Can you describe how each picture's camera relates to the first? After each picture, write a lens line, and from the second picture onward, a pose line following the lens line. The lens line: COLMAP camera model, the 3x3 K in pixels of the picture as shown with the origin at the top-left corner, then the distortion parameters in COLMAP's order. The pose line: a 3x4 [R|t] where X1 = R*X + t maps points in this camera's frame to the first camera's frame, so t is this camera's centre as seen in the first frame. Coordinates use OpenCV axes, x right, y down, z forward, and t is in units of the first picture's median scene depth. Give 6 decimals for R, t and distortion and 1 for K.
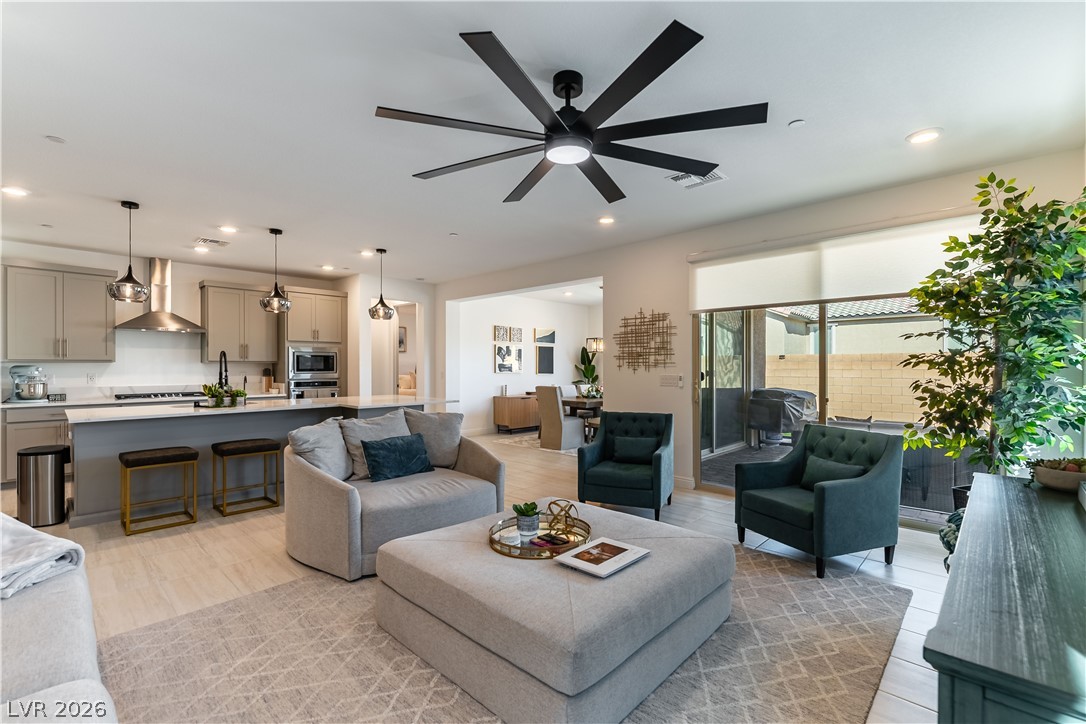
lens RADIAL K [[473.5, 0, 543.5], [0, 473.5, 367.8], [0, 0, 1]] dist [0.001599, -0.001332]
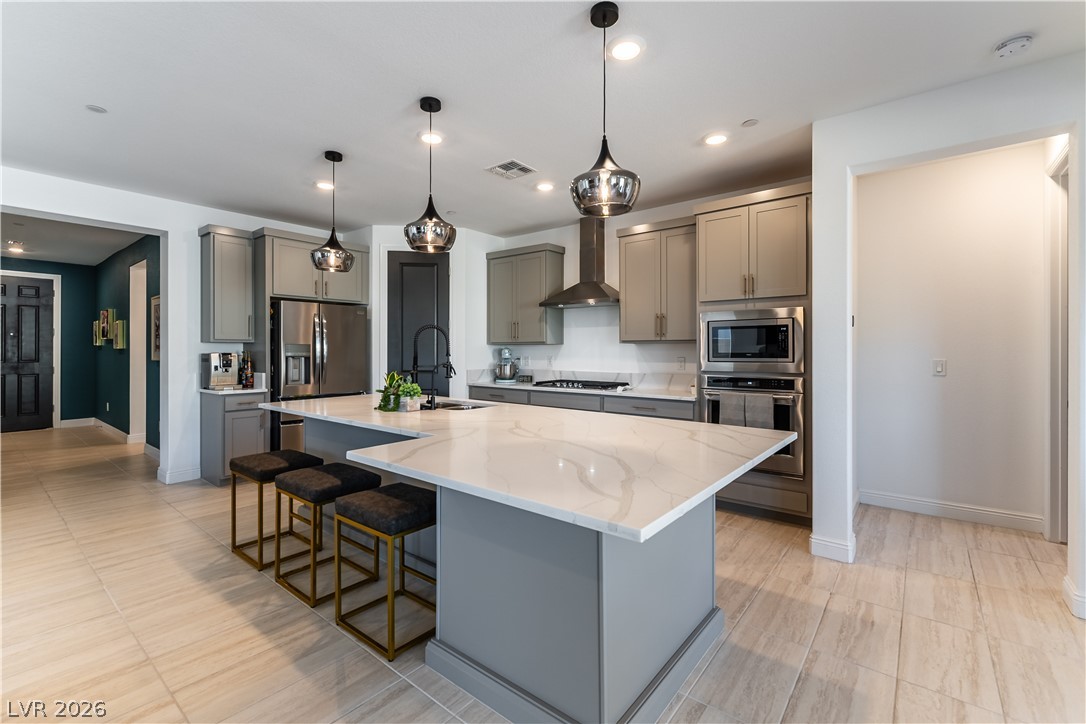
lens RADIAL K [[473.5, 0, 552.8], [0, 473.5, 346.3], [0, 0, 1]] dist [0.001599, -0.001332]
pose [[0.093589, -0.006253, -0.995591, 0.001522], [-0.004295, 0.999968, -0.006684, -0.000930], [0.995602, 0.004901, 0.093559, 0.905265]]
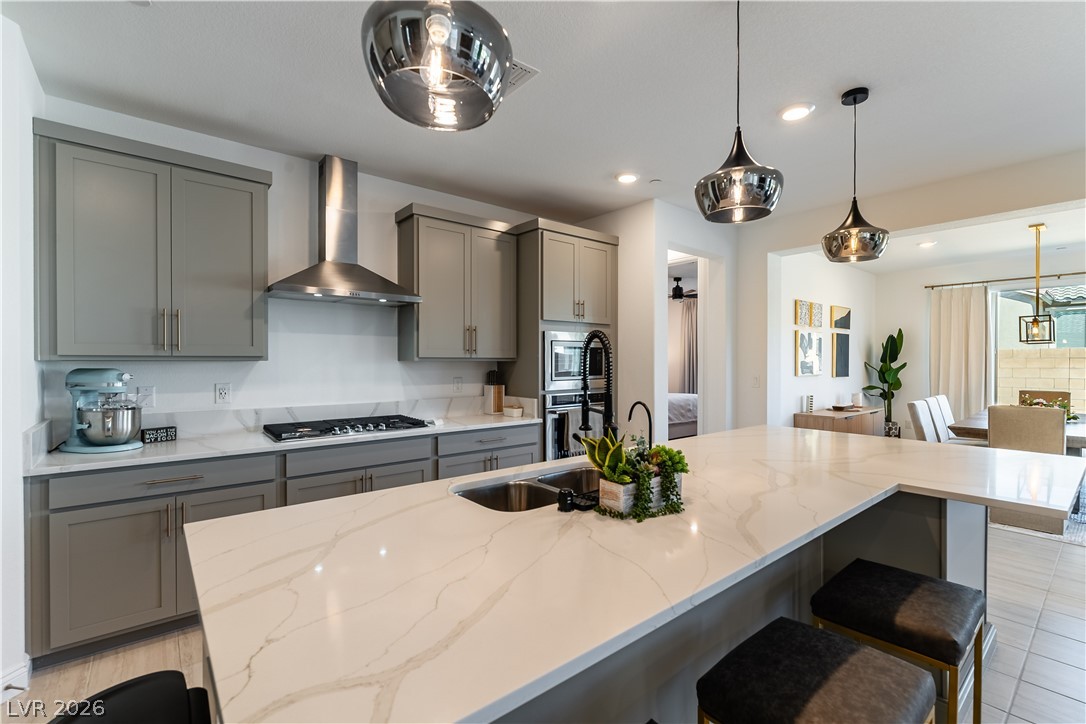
lens RADIAL K [[473.5, 0, 545.4], [0, 473.5, 366.6], [0, 0, 1]] dist [0.001599, -0.001332]
pose [[0.993895, 0.000725, -0.110331, -0.553737], [-0.000029, 0.999980, 0.006317, -0.008524], [0.110333, -0.006275, 0.993875, 0.535228]]
